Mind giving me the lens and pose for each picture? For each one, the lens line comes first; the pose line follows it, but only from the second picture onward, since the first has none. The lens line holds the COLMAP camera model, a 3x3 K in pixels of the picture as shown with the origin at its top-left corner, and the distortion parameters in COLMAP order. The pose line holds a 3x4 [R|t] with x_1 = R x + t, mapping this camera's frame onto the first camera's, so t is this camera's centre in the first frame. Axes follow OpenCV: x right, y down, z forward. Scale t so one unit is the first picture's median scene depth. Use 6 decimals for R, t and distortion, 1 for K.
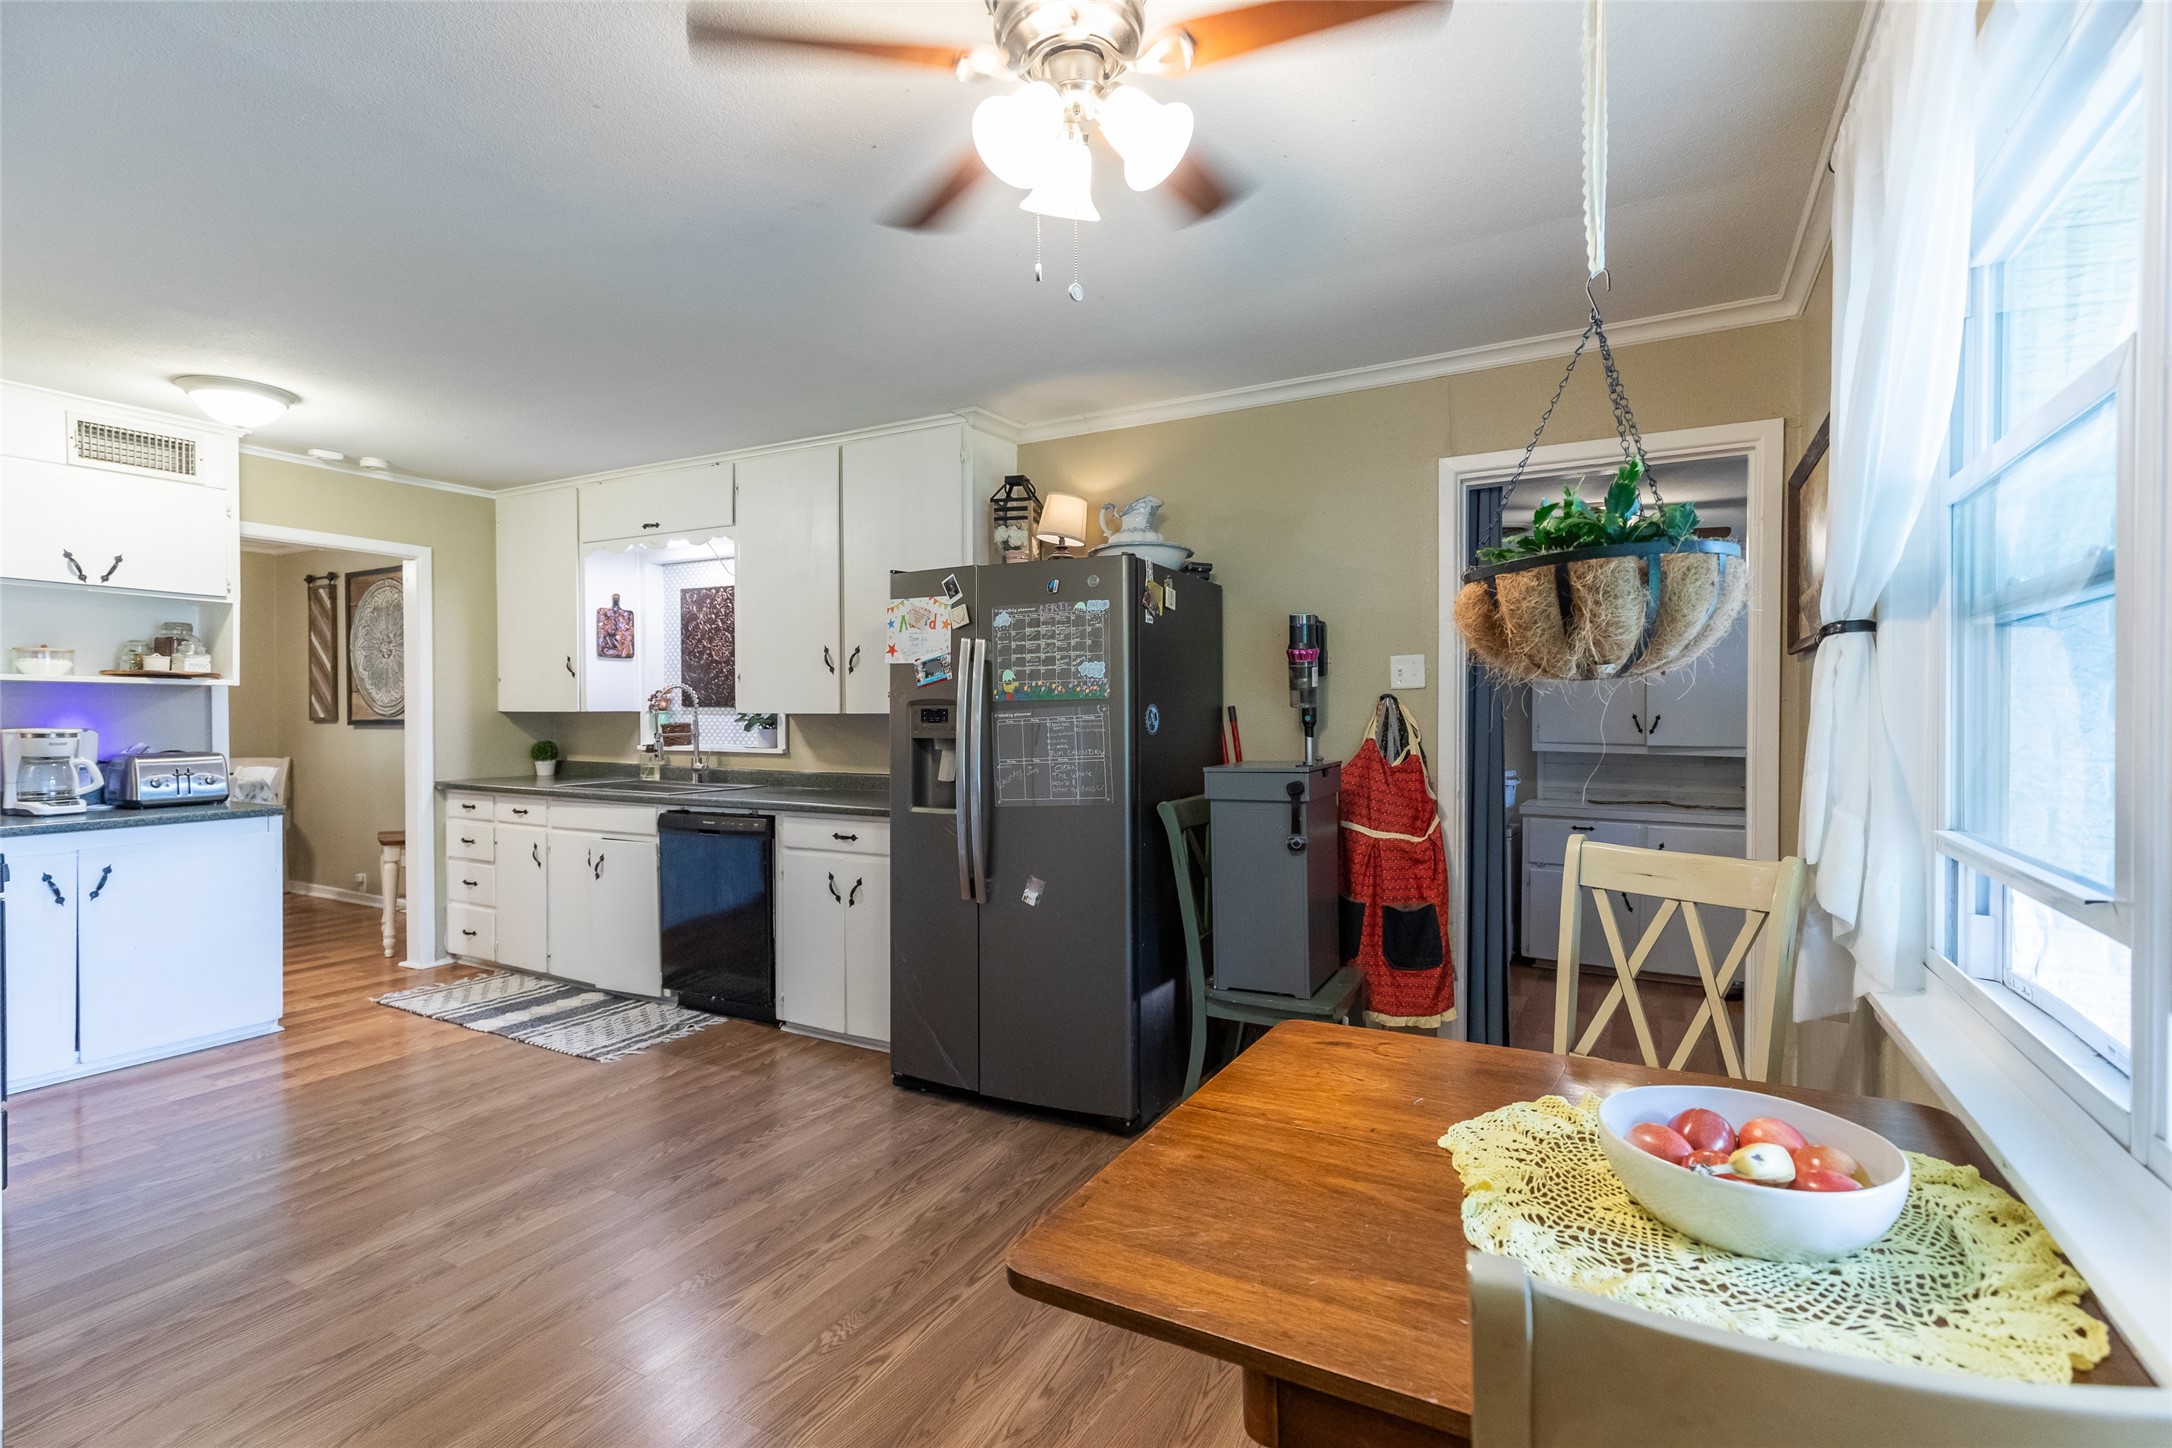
lens RADIAL K [[981.3, 0, 1093.4], [0, 981.3, 716.9], [0, 0, 1]] dist [0.003867, -0.000254]
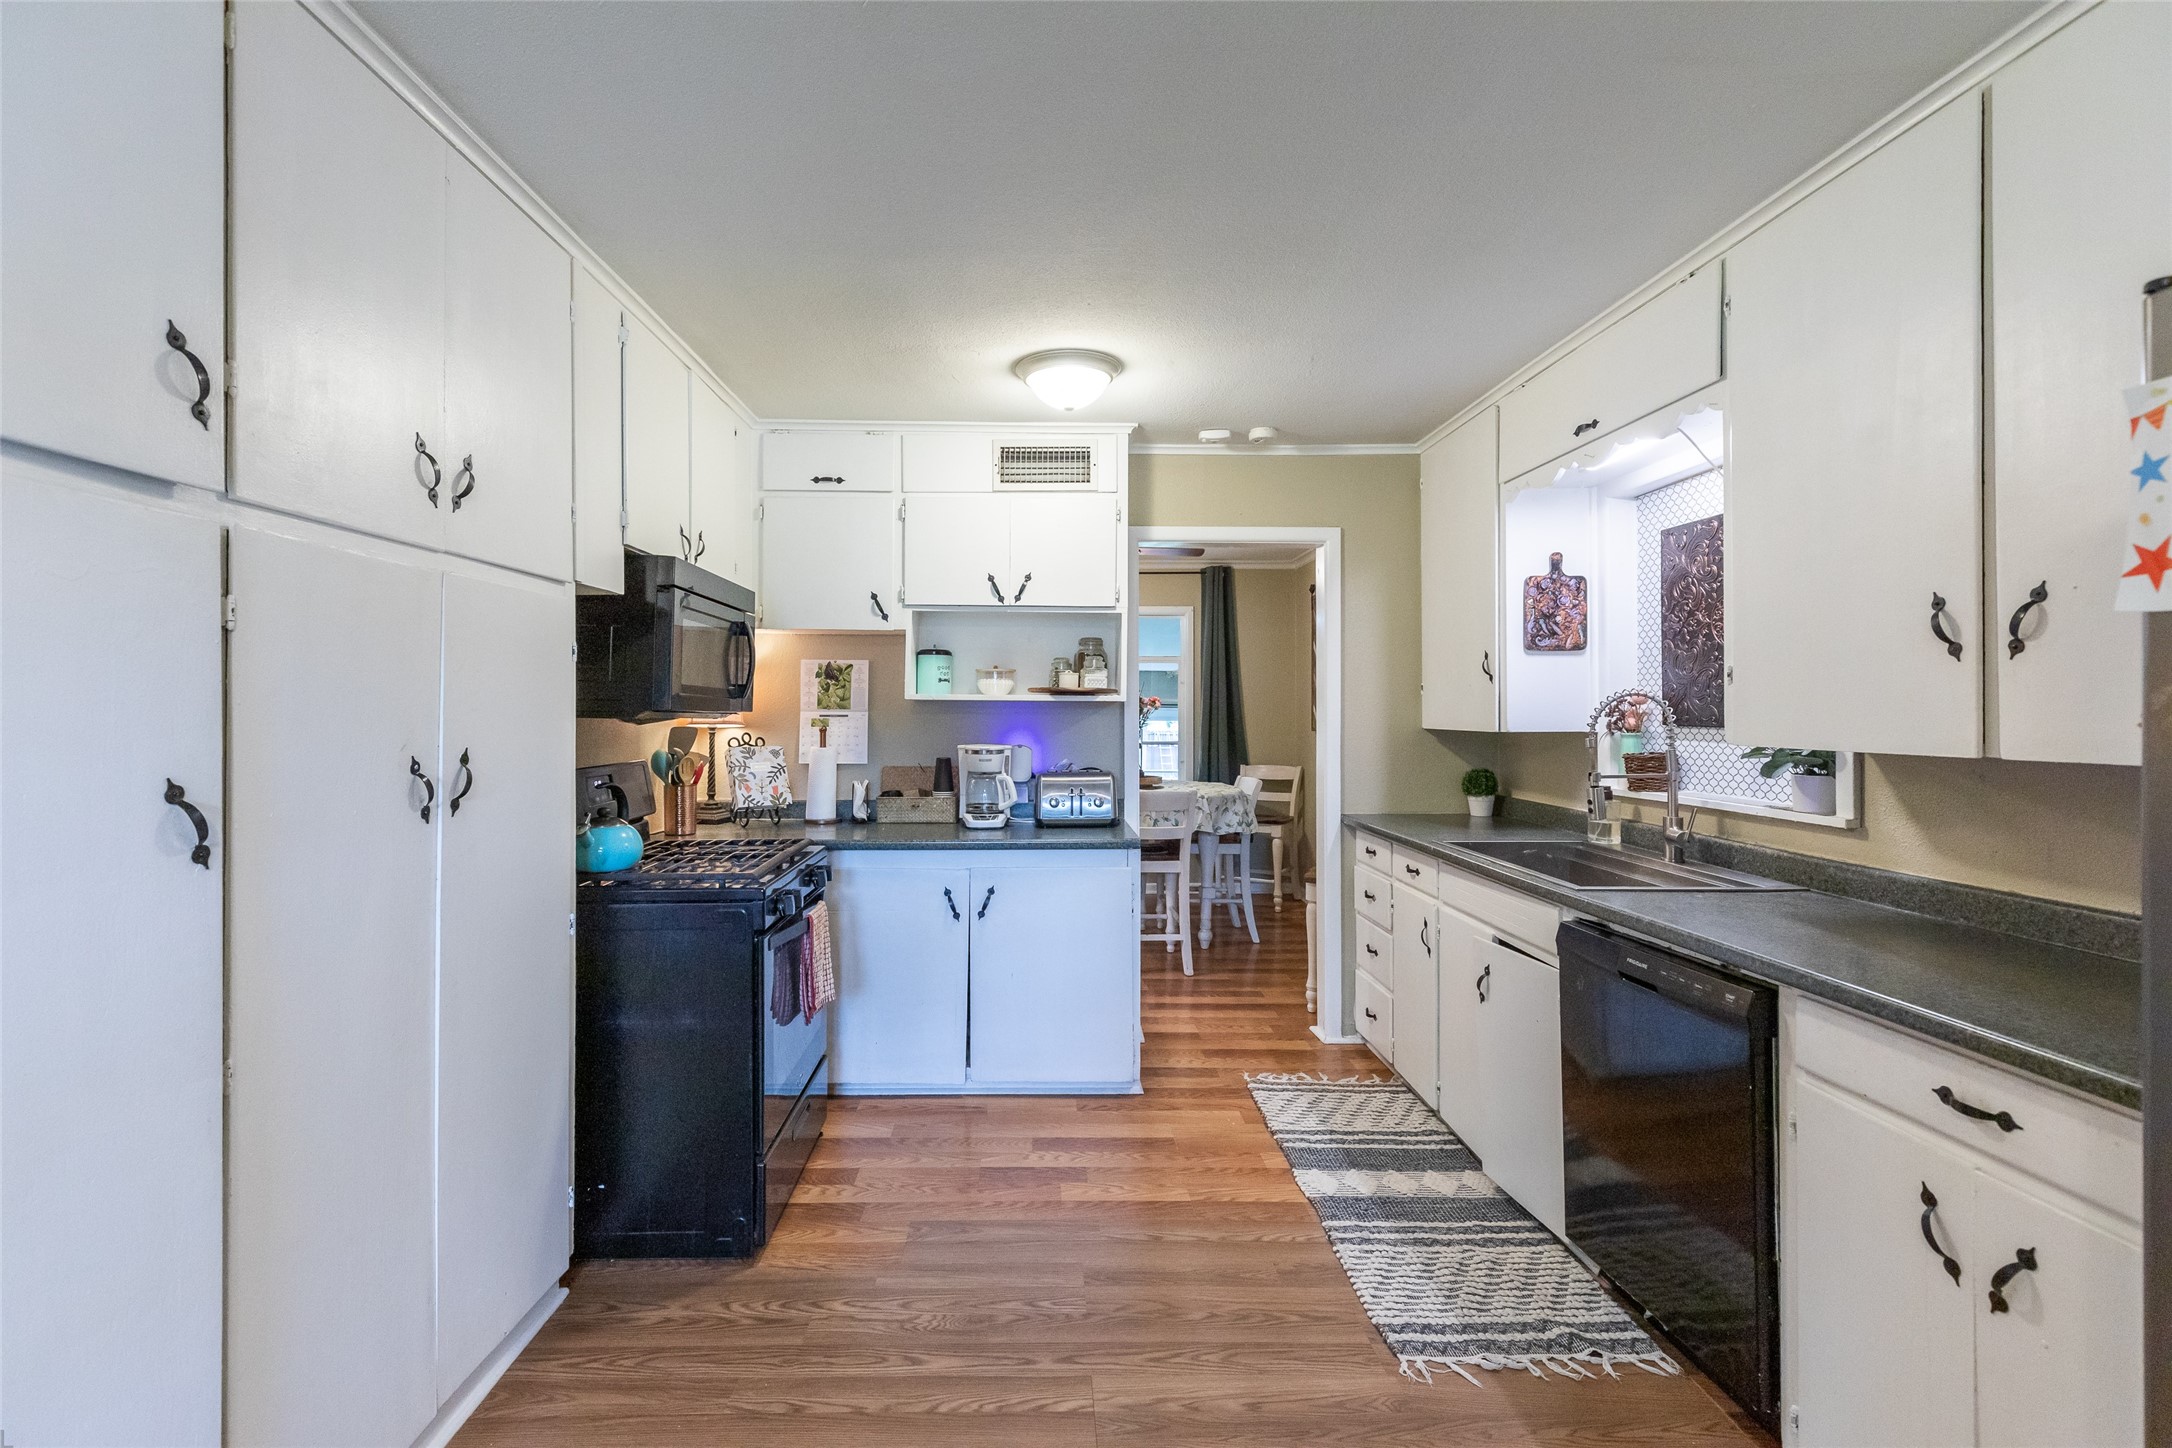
lens RADIAL K [[988.2, 0, 1043.4], [0, 988.2, 706.9], [0, 0, 1]] dist [0.003793, -0.000527]
pose [[0.480516, -0.003349, -0.876979, -0.087017], [-0.007196, 0.999944, -0.007761, -0.018242], [0.876956, 0.010040, 0.480465, 0.468002]]
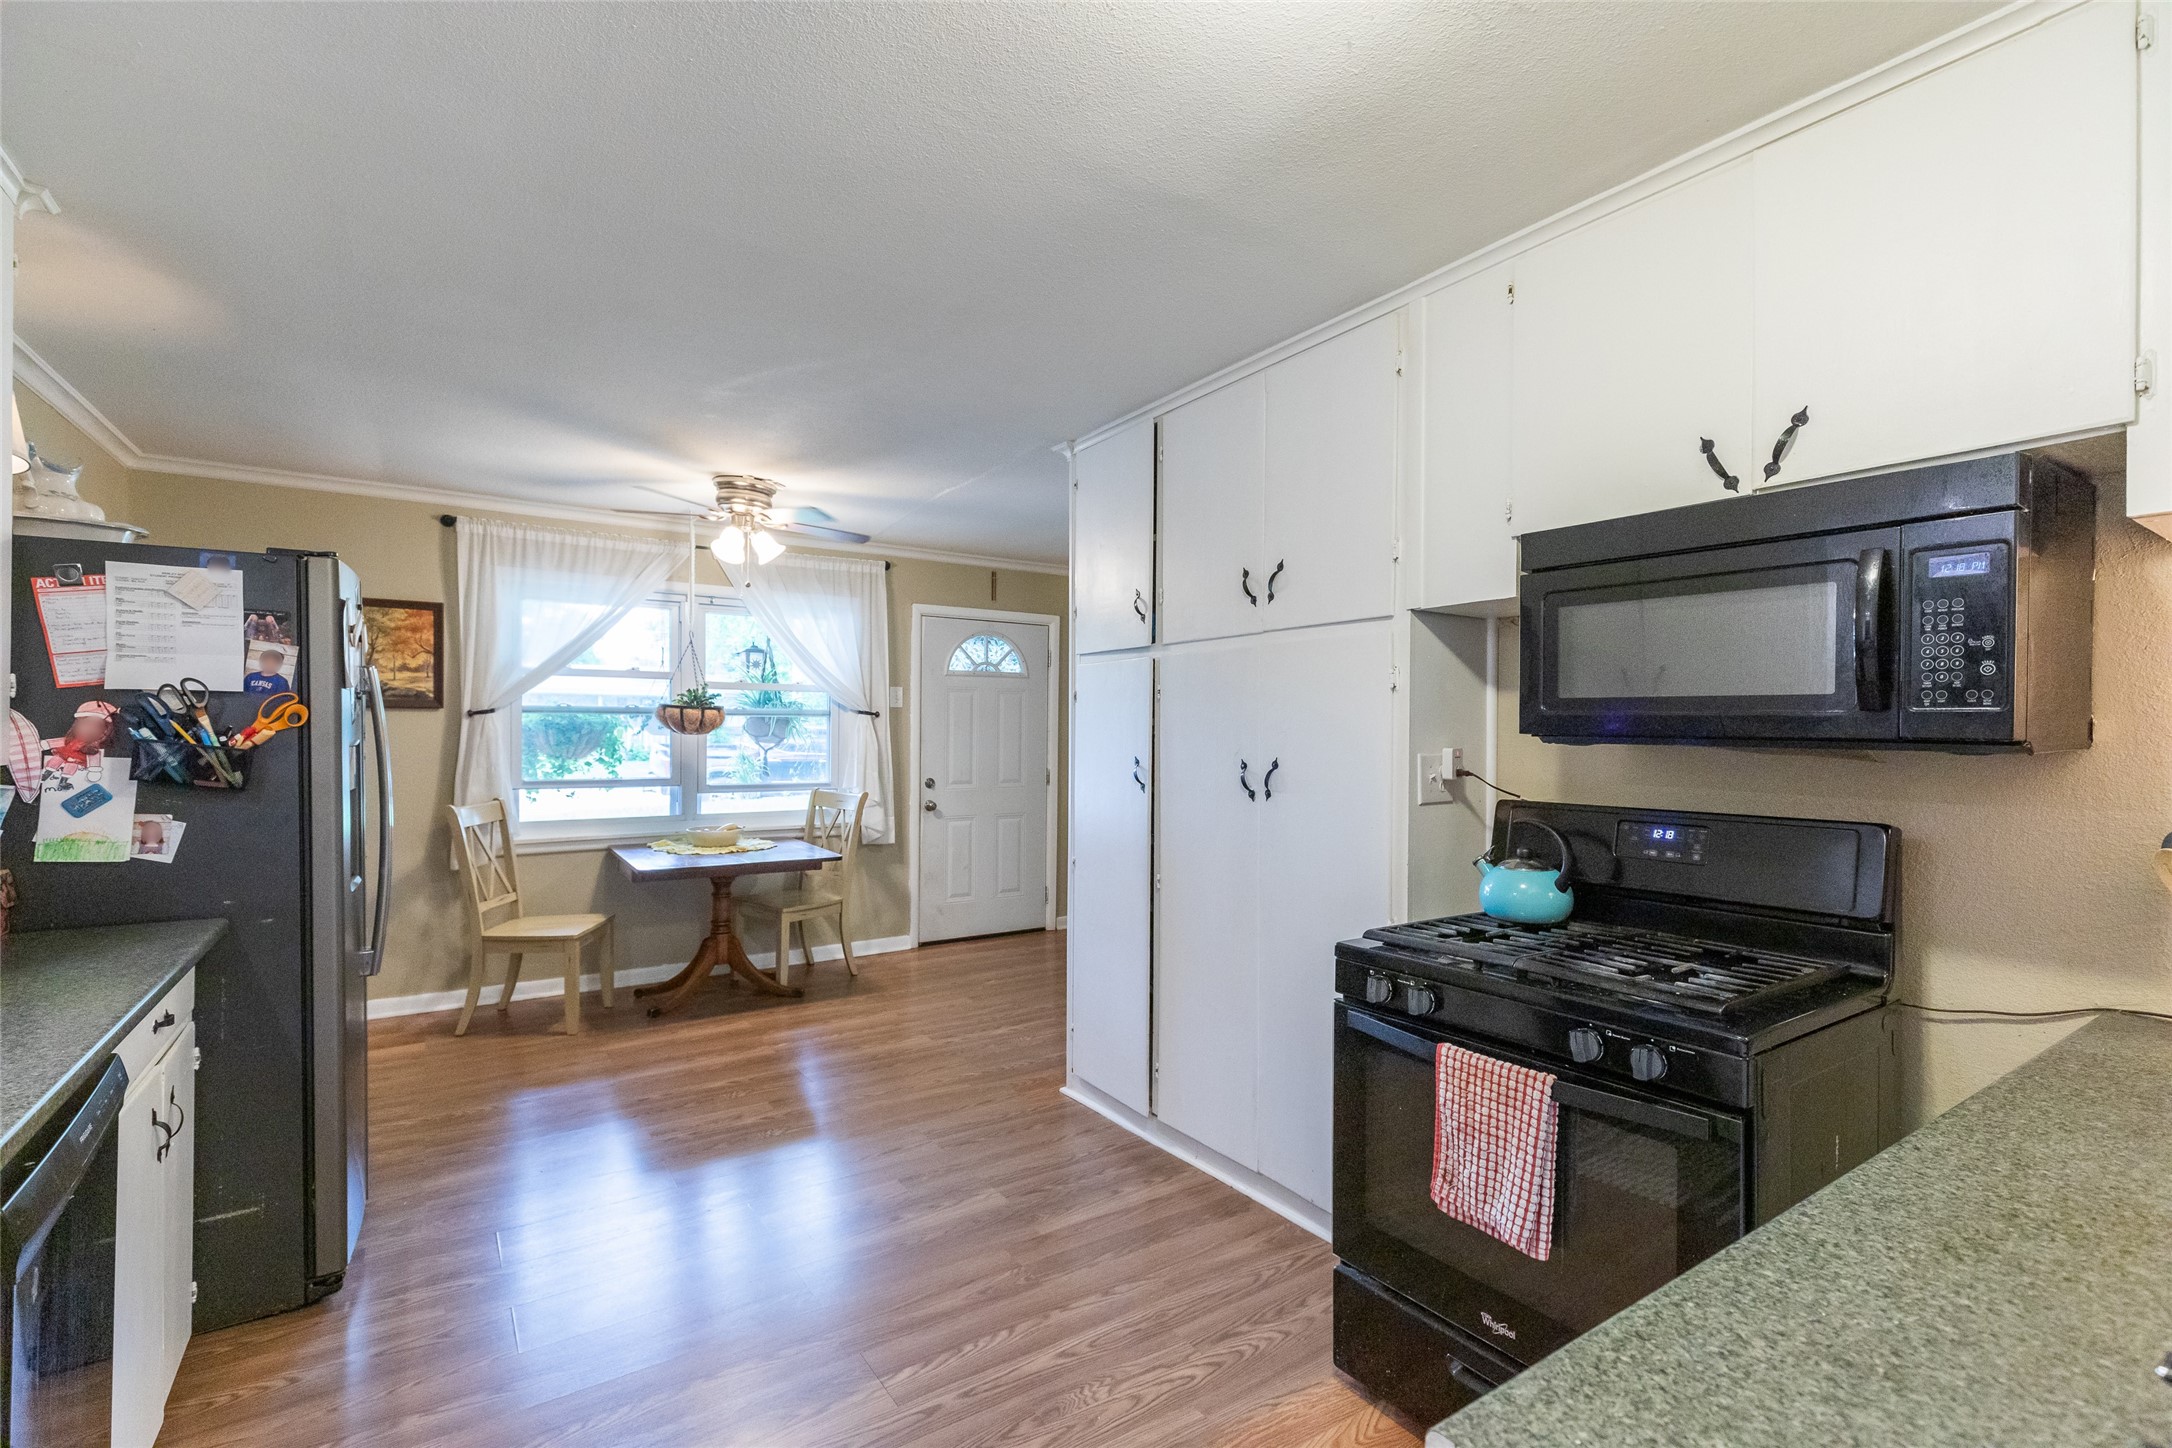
lens RADIAL K [[960.2, 0, 1086.2], [0, 960.2, 743.9], [0, 0, 1]] dist [0.000707, -0.000179]
pose [[-0.887230, -0.007214, 0.461270, -0.770821], [-0.000928, 0.999904, 0.013852, -0.019054], [-0.461326, 0.011862, -0.887152, 1.069265]]
